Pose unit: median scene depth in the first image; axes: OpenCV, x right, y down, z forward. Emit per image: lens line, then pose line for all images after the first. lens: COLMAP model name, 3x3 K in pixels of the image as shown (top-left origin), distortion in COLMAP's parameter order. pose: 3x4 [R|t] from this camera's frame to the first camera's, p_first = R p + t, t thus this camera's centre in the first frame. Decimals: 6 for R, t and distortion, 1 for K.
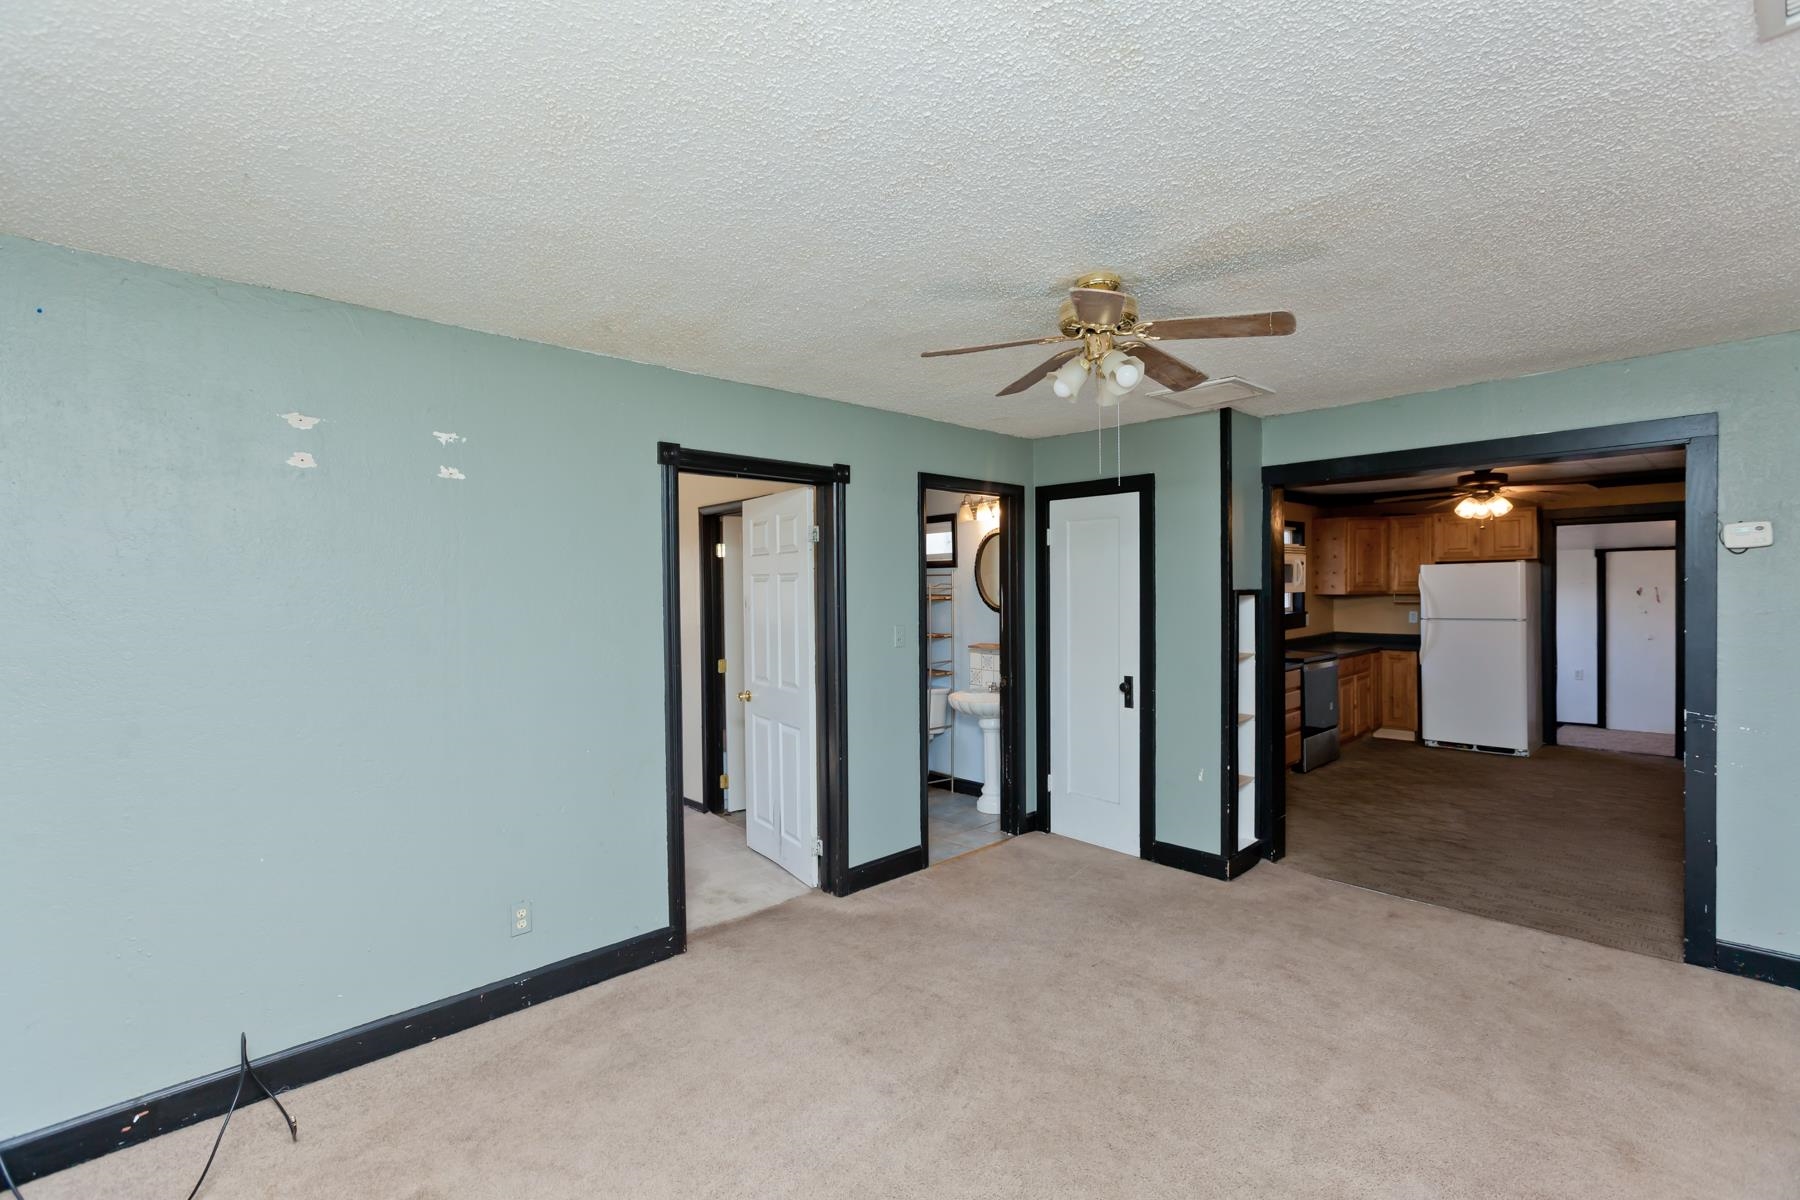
lens RADIAL K [[794.4, 0, 907.5], [0, 794.4, 586.9], [0, 0, 1]] dist [0.000482, -0.000769]
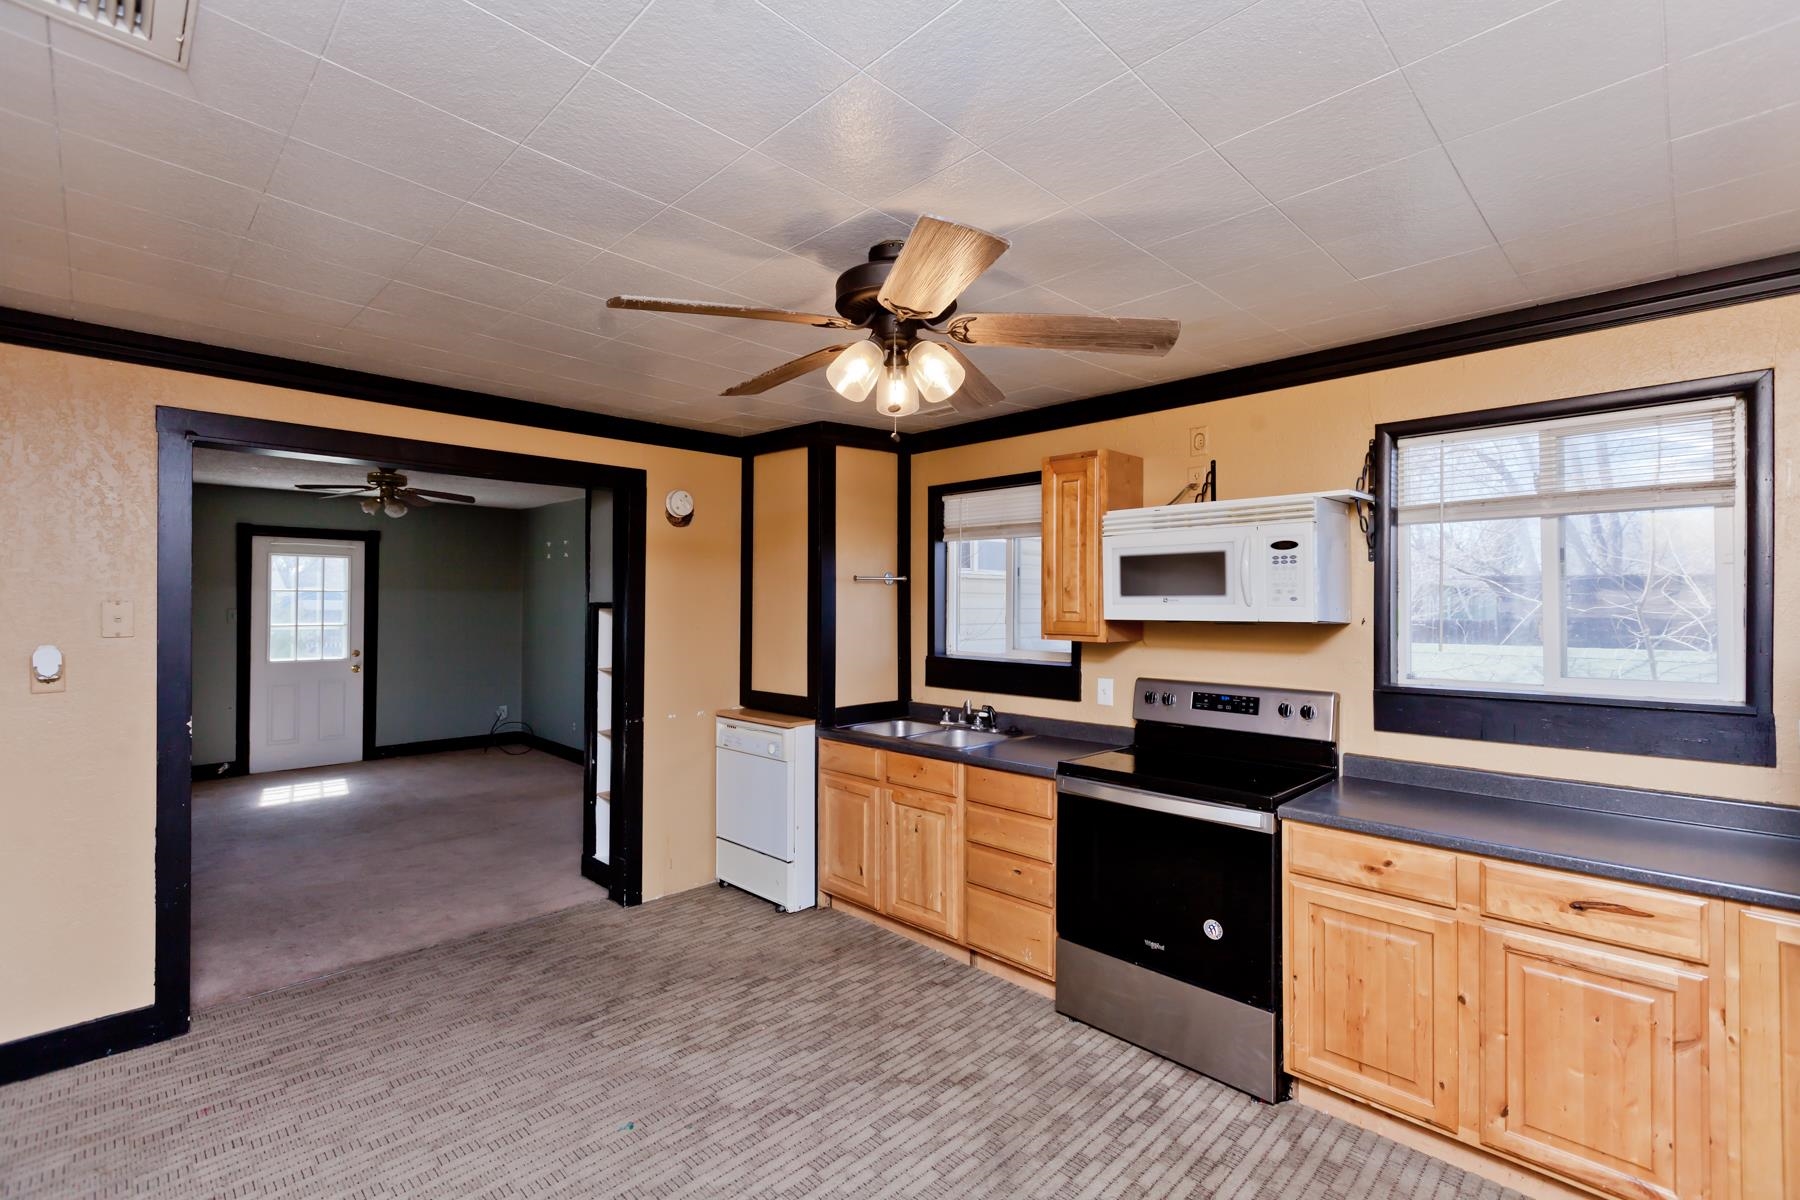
lens RADIAL K [[794.4, 0, 903.4], [0, 794.4, 594.4], [0, 0, 1]] dist [0.000482, -0.000769]
pose [[0.034612, 0.001043, -0.999400, 1.409674], [-0.004659, 0.999989, 0.000883, -0.009070], [0.999390, 0.004626, 0.034616, 1.319187]]
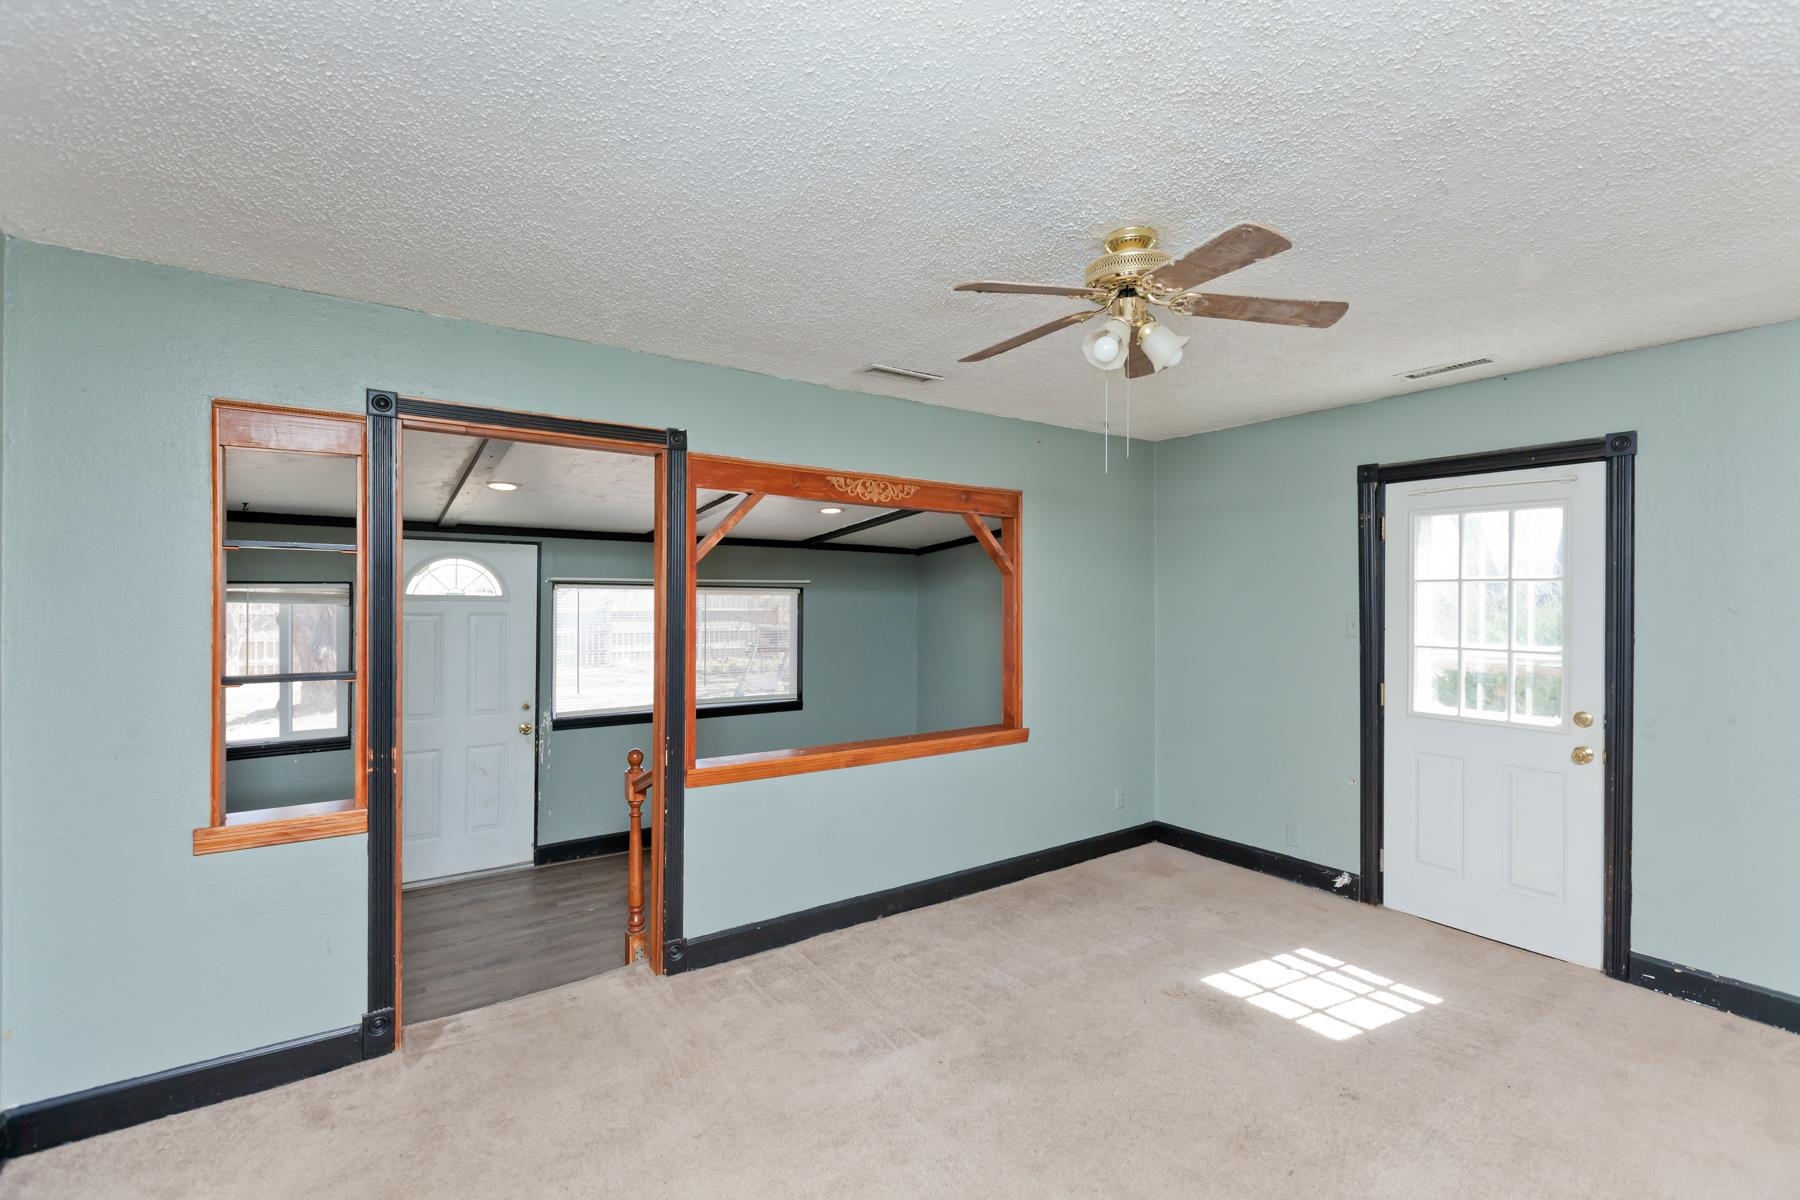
lens RADIAL K [[794.4, 0, 905.4], [0, 794.4, 599.5], [0, 0, 1]] dist [0.000482, -0.000769]
pose [[-0.990027, 0.006005, 0.140751, 0.199888], [0.006290, 0.999979, 0.001577, 0.005103], [-0.140739, 0.002447, -0.990044, 1.038906]]
